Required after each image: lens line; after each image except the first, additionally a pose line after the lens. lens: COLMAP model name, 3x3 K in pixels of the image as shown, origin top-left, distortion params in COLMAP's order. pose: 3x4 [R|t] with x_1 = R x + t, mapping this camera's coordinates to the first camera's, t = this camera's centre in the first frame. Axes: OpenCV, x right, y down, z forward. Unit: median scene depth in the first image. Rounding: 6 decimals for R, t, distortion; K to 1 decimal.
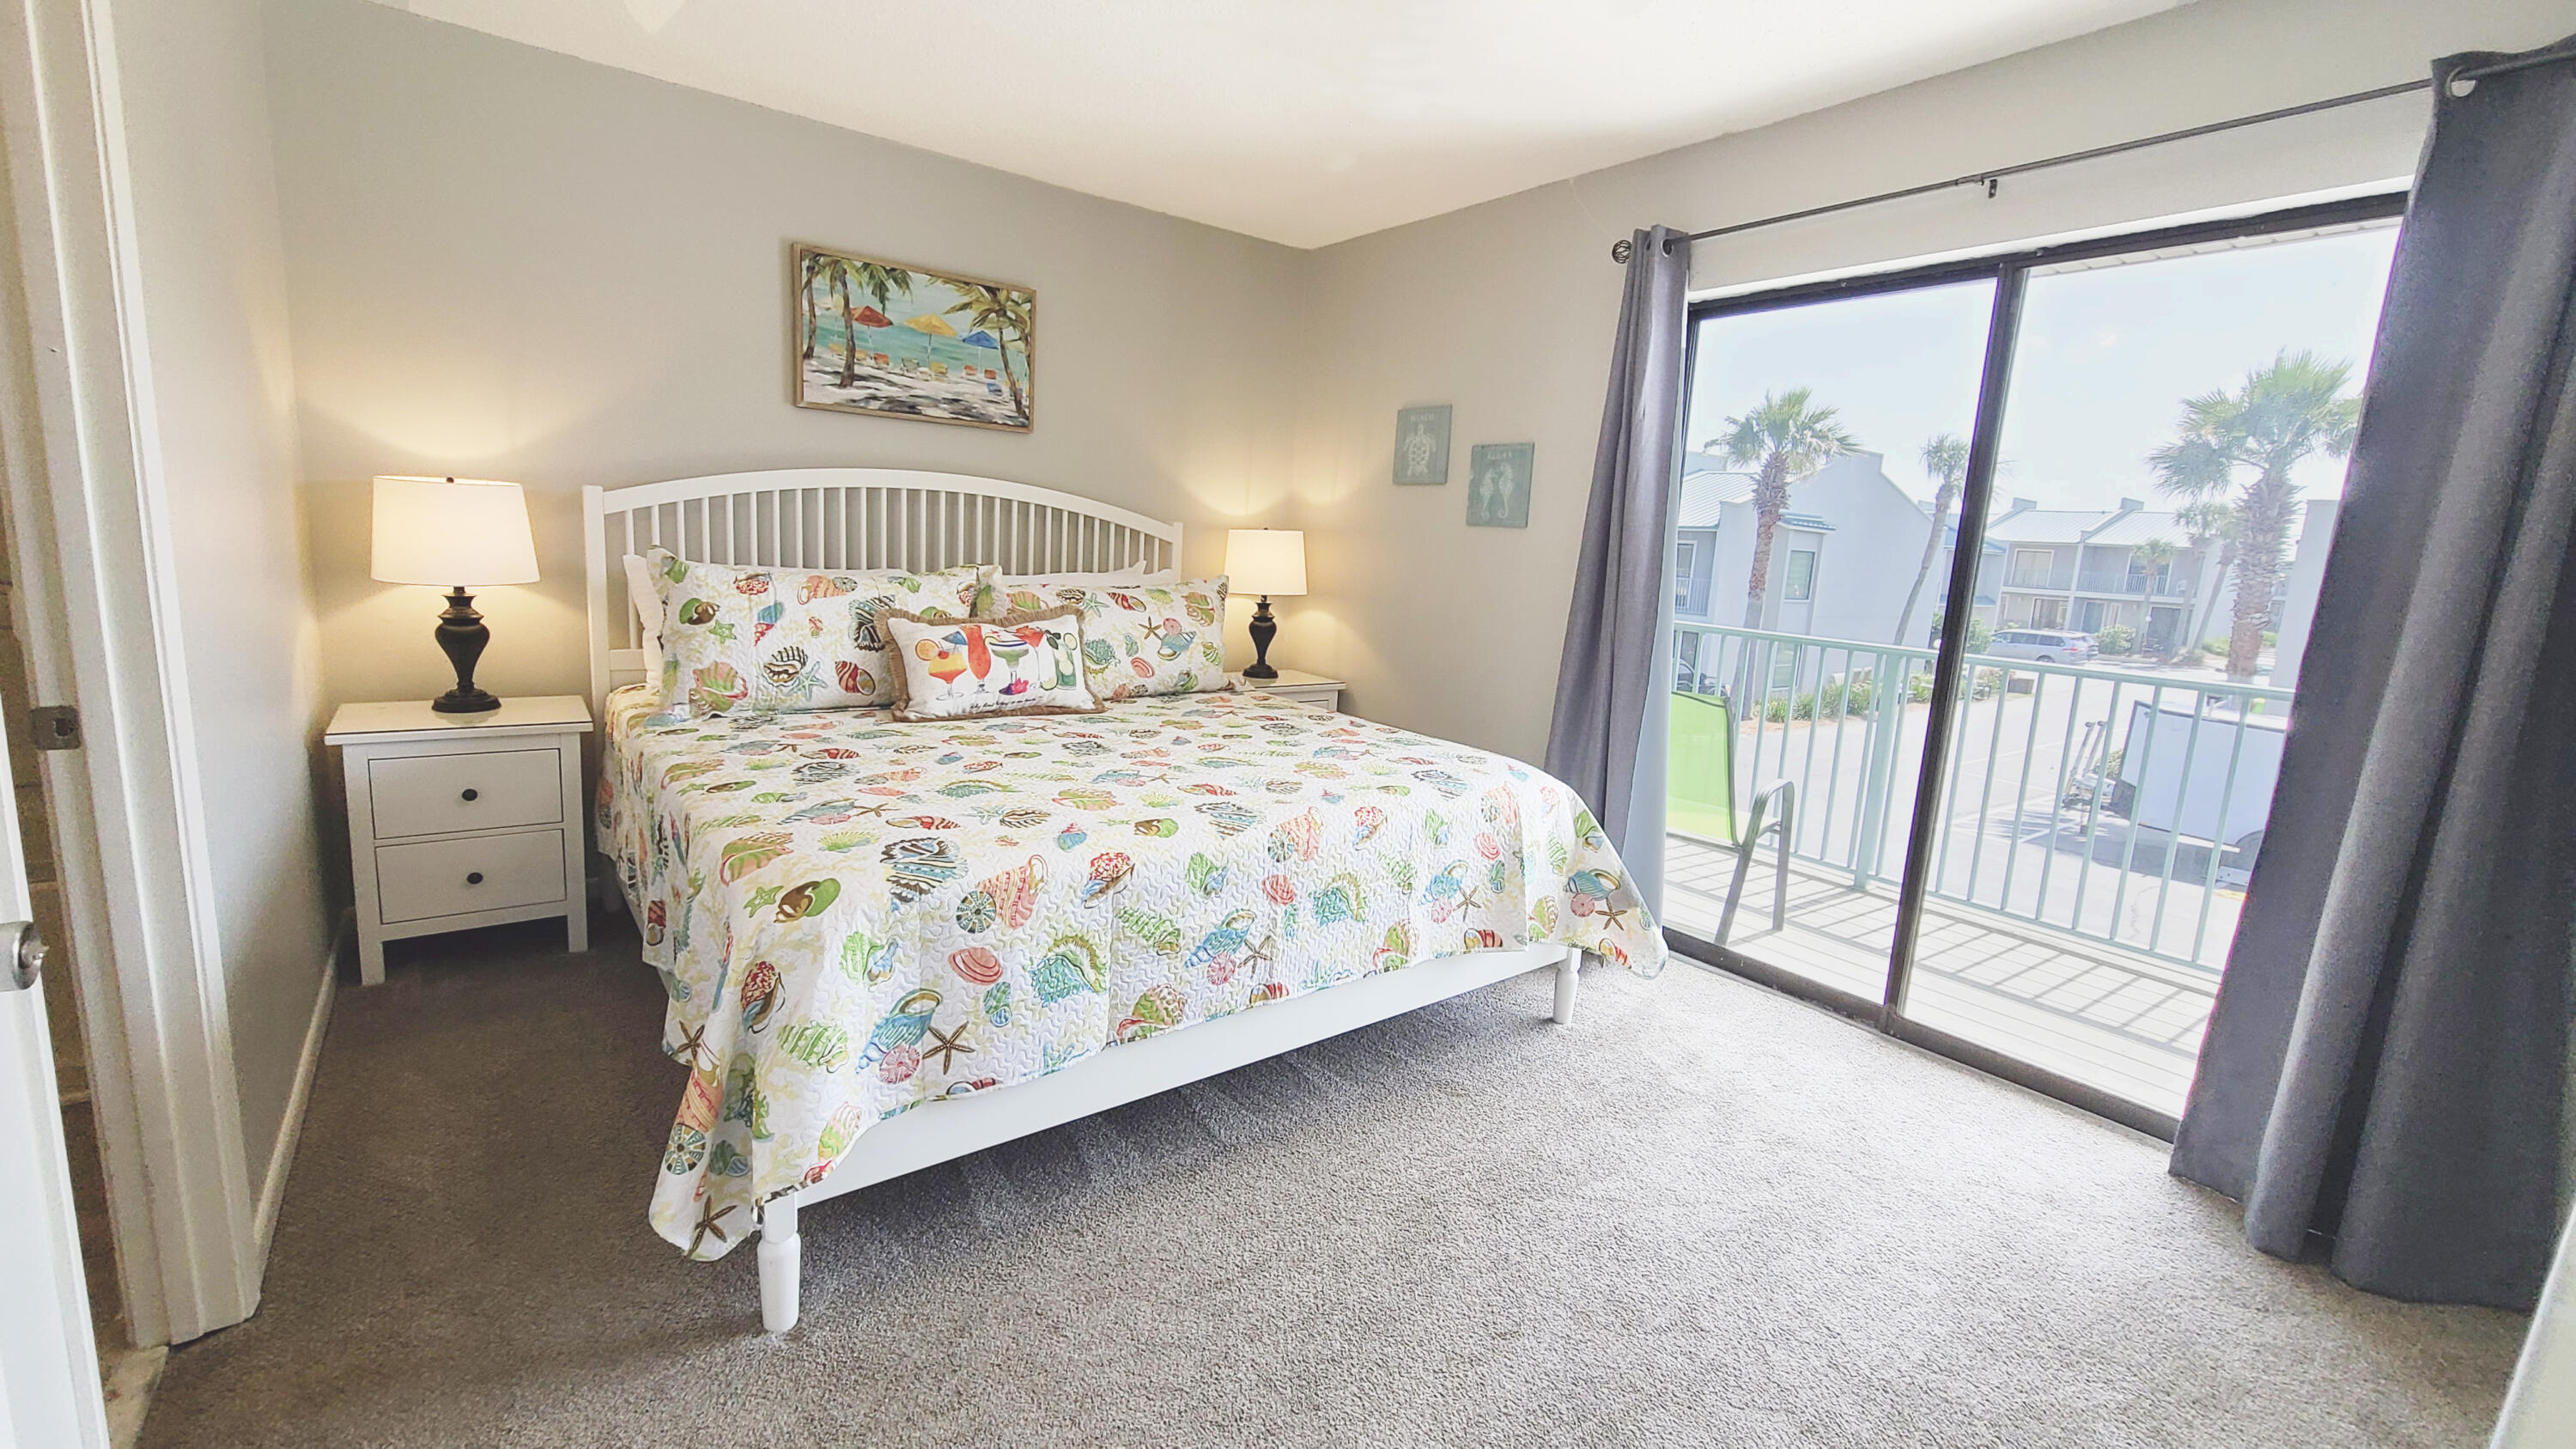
lens RADIAL K [[1062.5, 0, 1296.2], [0, 1062.5, 711.7], [0, 0, 1]] dist [0.004008, -0.001841]
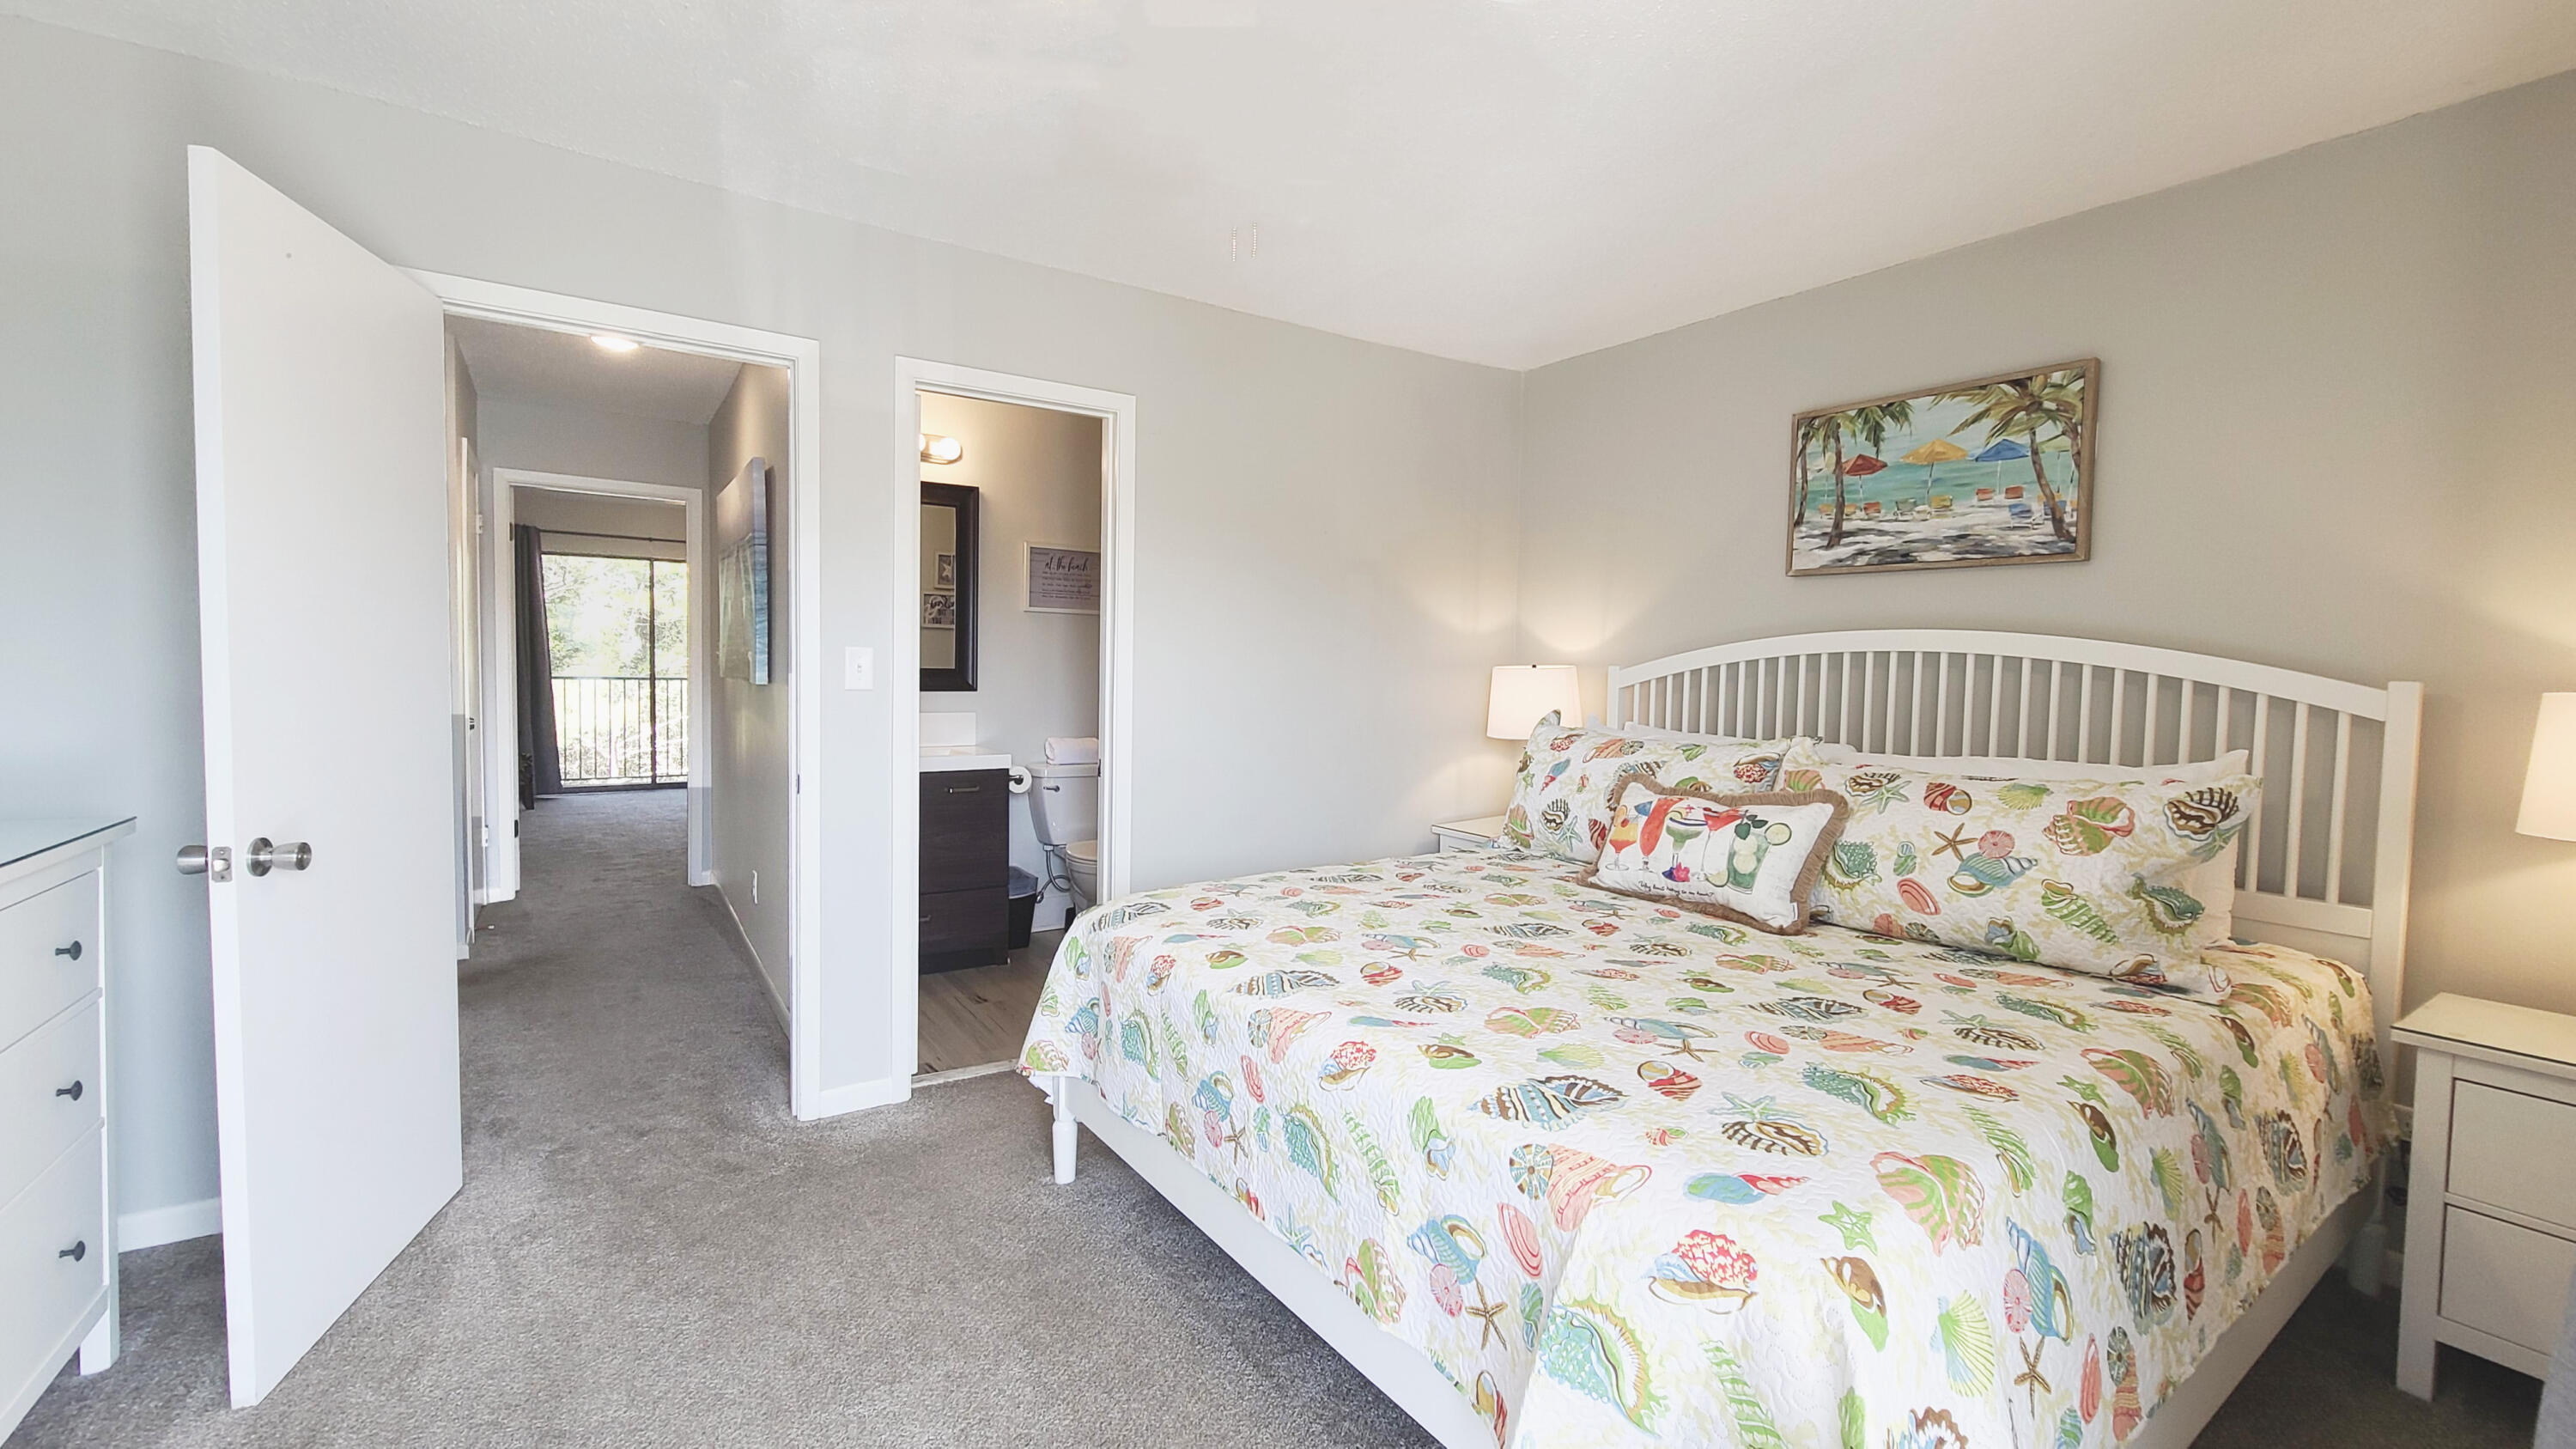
lens RADIAL K [[1062.5, 0, 1304.5], [0, 1062.5, 714.9], [0, 0, 1]] dist [0.004008, -0.001841]
pose [[-0.047010, -0.006588, -0.998873, 0.511253], [-0.186837, 0.982388, 0.002313, -0.079788], [0.981266, 0.186735, -0.047413, 0.620956]]
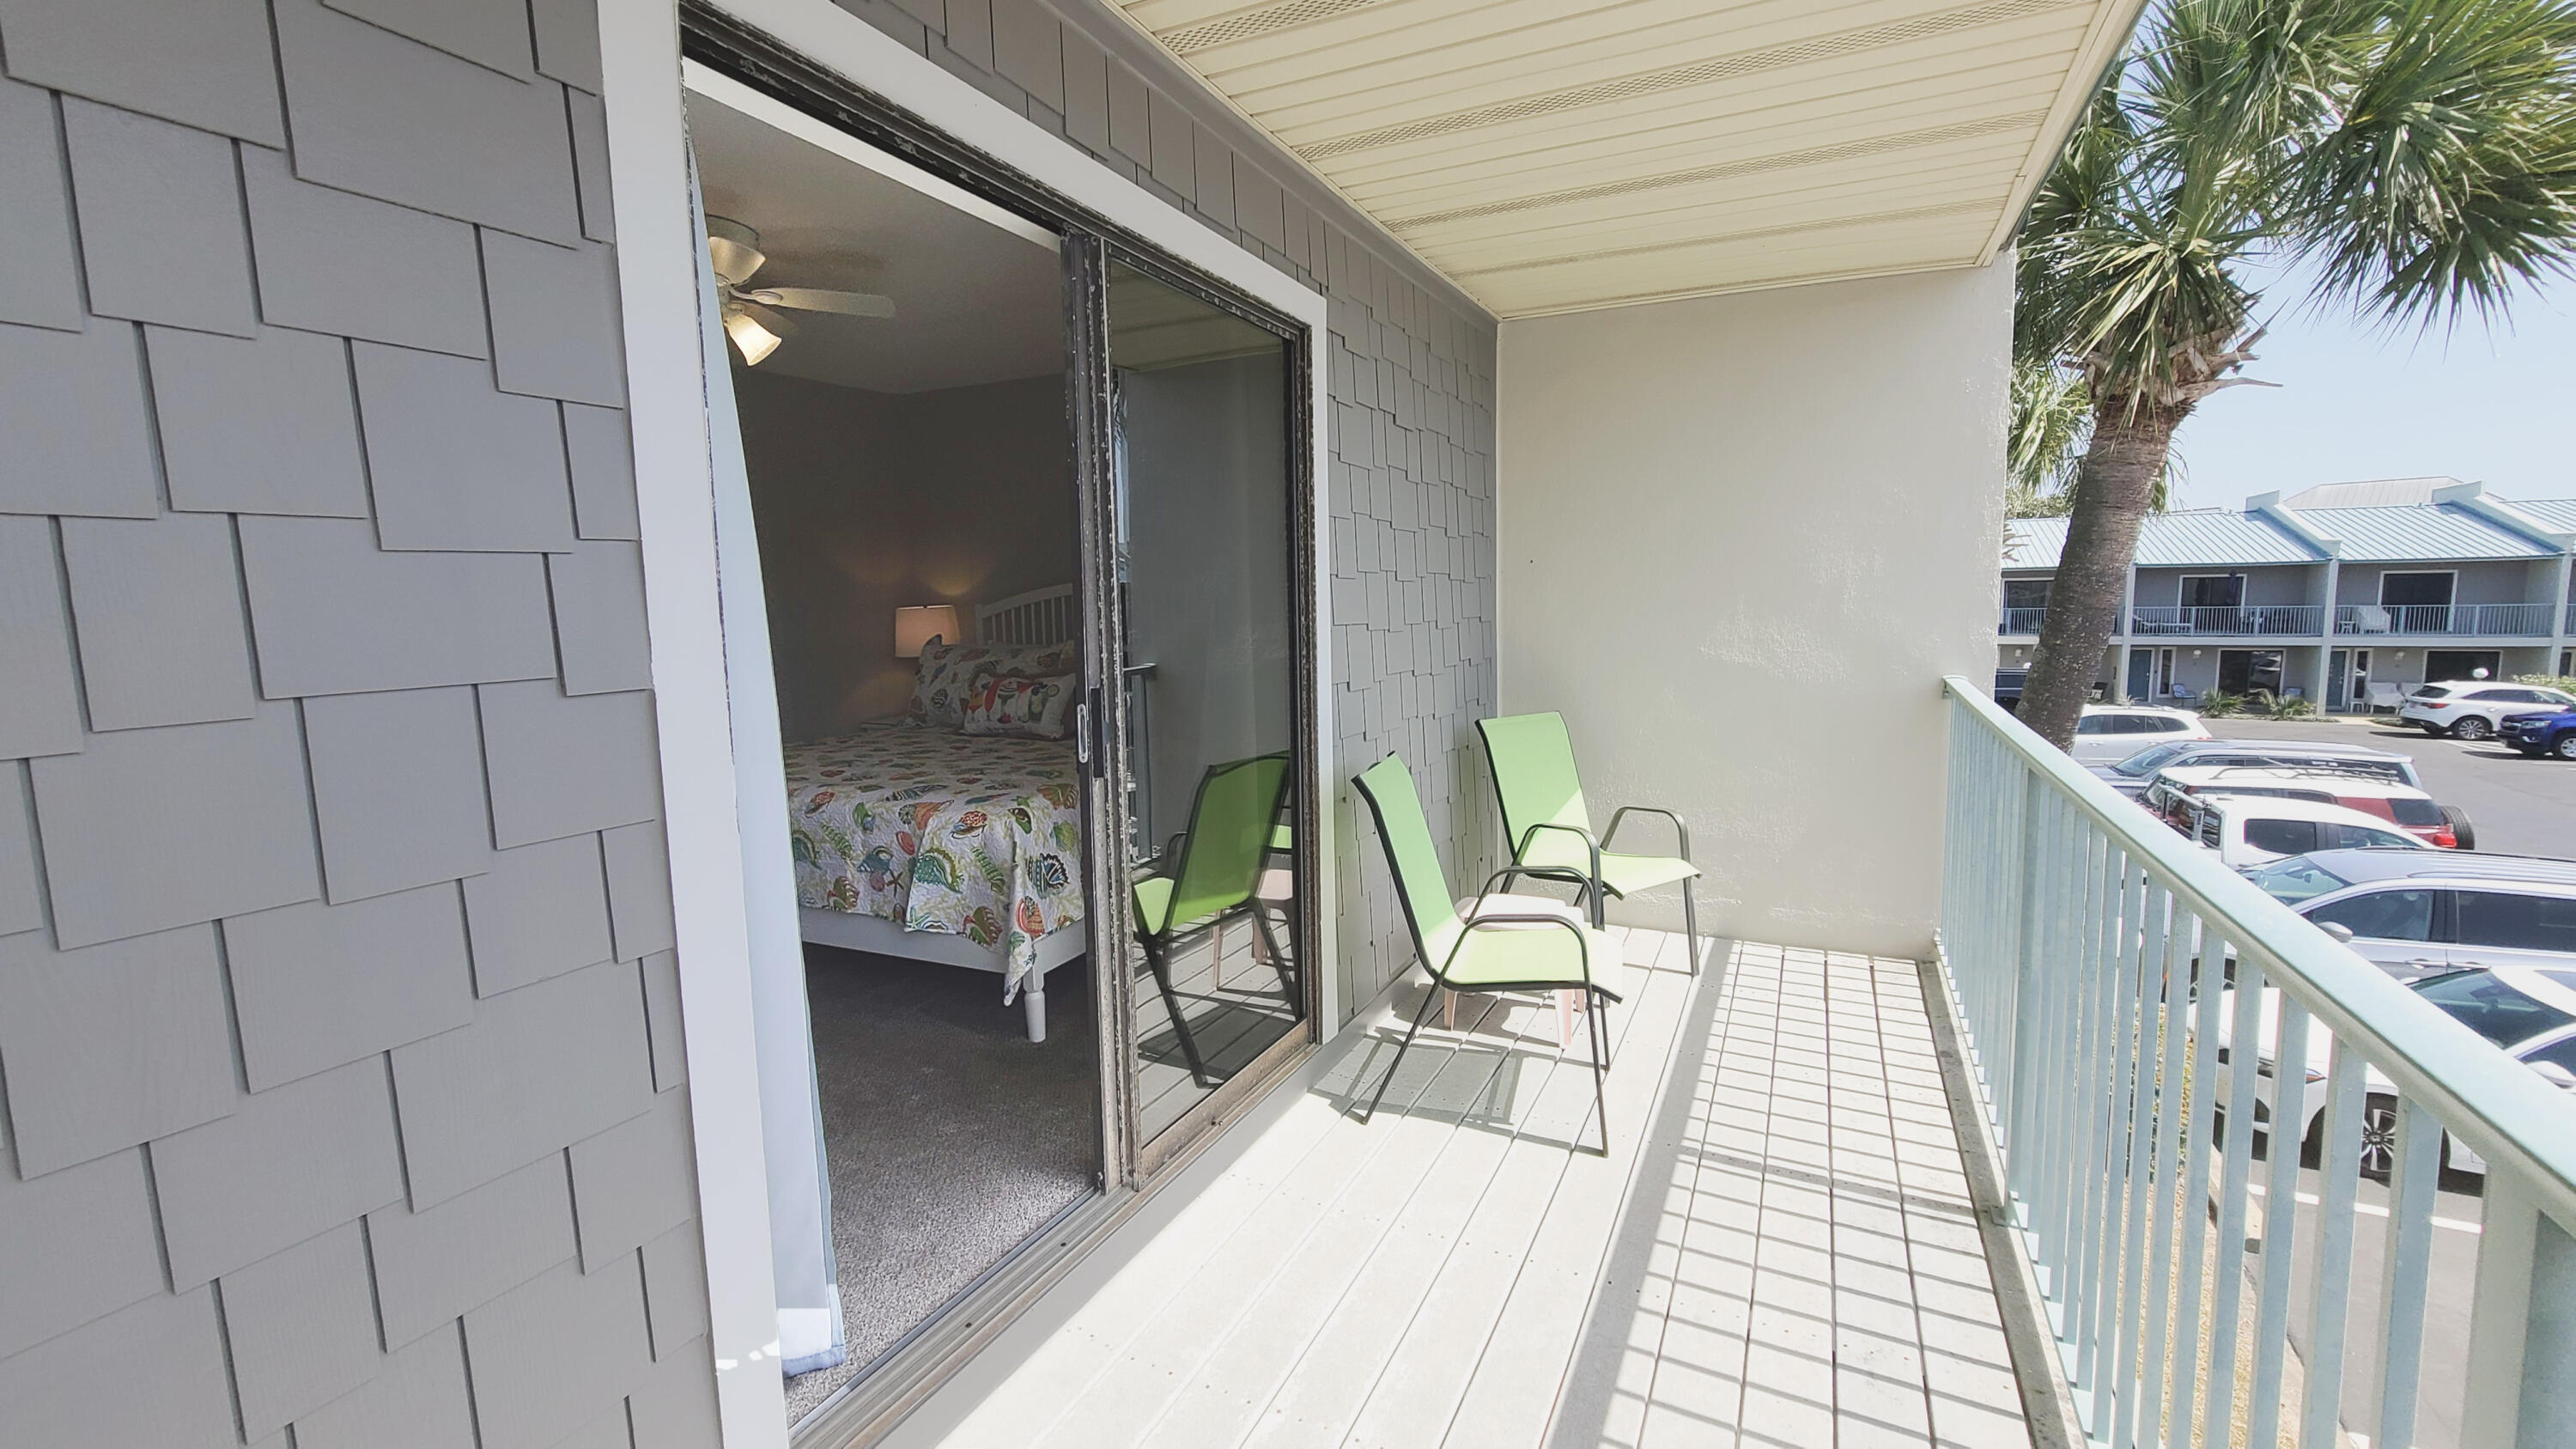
lens RADIAL K [[1062.5, 0, 1299.7], [0, 1062.5, 720.8], [0, 0, 1]] dist [0.004008, -0.001841]
pose [[0.447362, 0.039591, -0.893476, 1.106447], [-0.104889, 0.994448, -0.008452, -0.044088], [0.888181, 0.097497, 0.449031, 0.591943]]
